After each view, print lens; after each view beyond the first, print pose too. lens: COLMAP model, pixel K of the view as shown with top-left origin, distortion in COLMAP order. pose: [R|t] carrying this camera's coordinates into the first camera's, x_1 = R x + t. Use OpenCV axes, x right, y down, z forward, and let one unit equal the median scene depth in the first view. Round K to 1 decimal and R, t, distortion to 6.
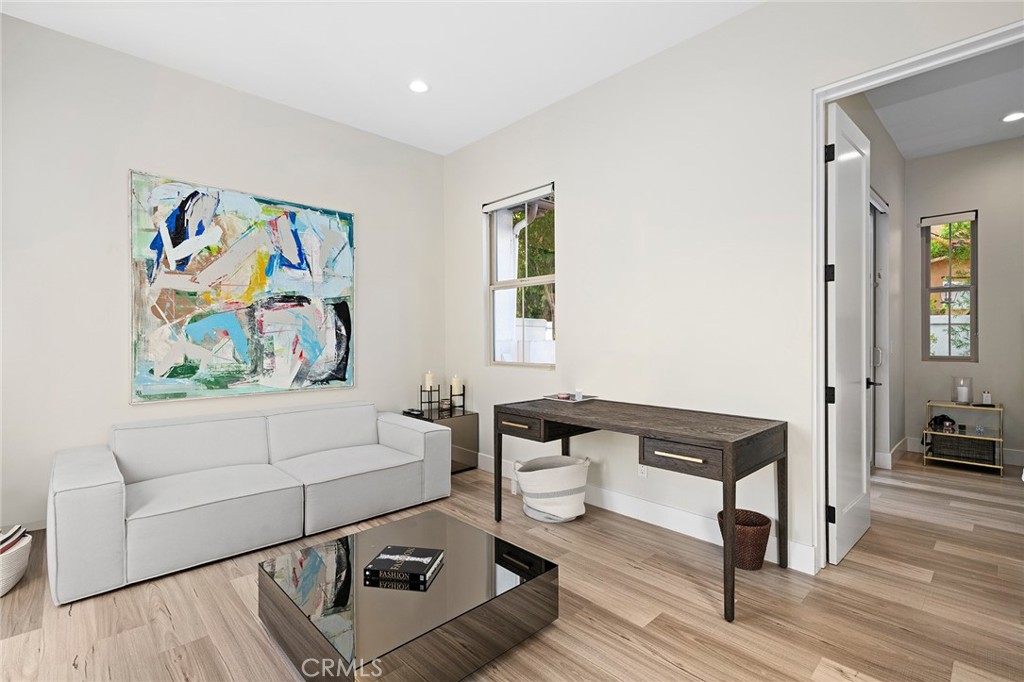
lens RADIAL K [[473.9, 0, 509.3], [0, 473.9, 344.3], [0, 0, 1]] dist [0.002044, 0.000180]
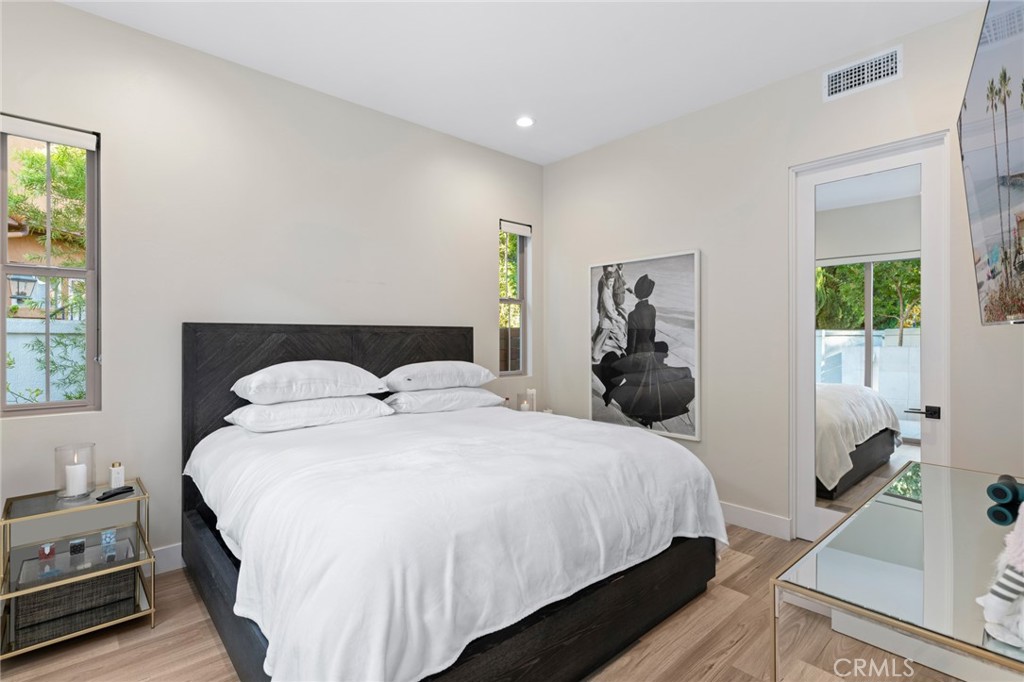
lens RADIAL K [[492.0, 0, 510.0], [0, 492.0, 343.5], [0, 0, 1]] dist [0.005229, 0.000129]
pose [[0.027991, 0.013014, 0.999523, 0.419316], [-0.004833, 0.999905, -0.012884, -0.030737], [-0.999596, -0.004470, 0.028051, 0.498405]]
